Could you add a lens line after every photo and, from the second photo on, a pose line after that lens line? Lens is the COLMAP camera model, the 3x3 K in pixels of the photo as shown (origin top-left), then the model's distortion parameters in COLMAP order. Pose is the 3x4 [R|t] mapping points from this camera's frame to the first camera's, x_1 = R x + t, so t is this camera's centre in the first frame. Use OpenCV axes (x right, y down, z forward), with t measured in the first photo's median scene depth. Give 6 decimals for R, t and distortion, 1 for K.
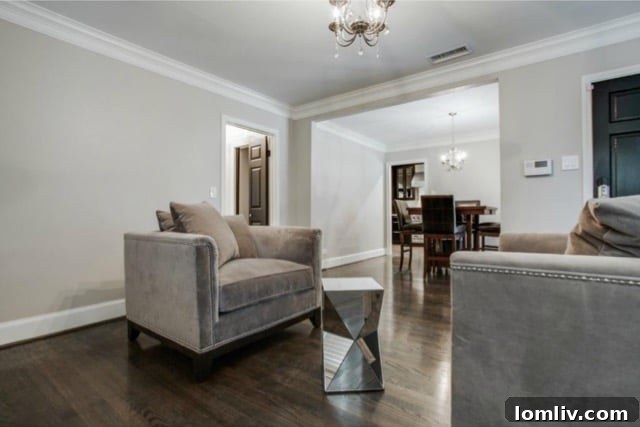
lens RADIAL K [[314.9, 0, 325.9], [0, 314.9, 216.6], [0, 0, 1]] dist [-0.018106, 0.000317]
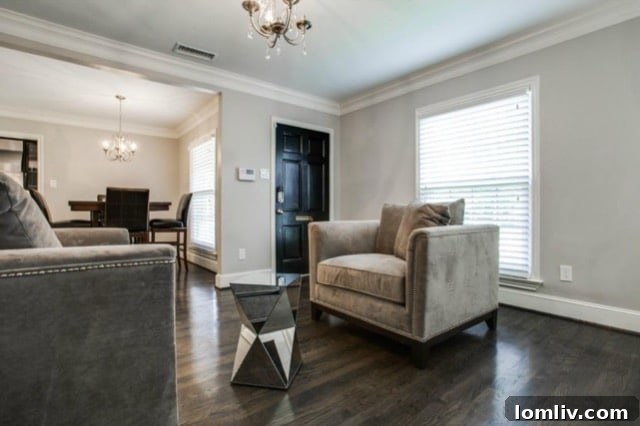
lens RADIAL K [[314.9, 0, 325.9], [0, 314.9, 216.1], [0, 0, 1]] dist [-0.018106, 0.000317]
pose [[0.248514, -0.012999, 0.968541, -0.461278], [0.006219, 0.999911, 0.011824, 0.003696], [-0.968608, 0.003085, 0.248572, 0.317477]]
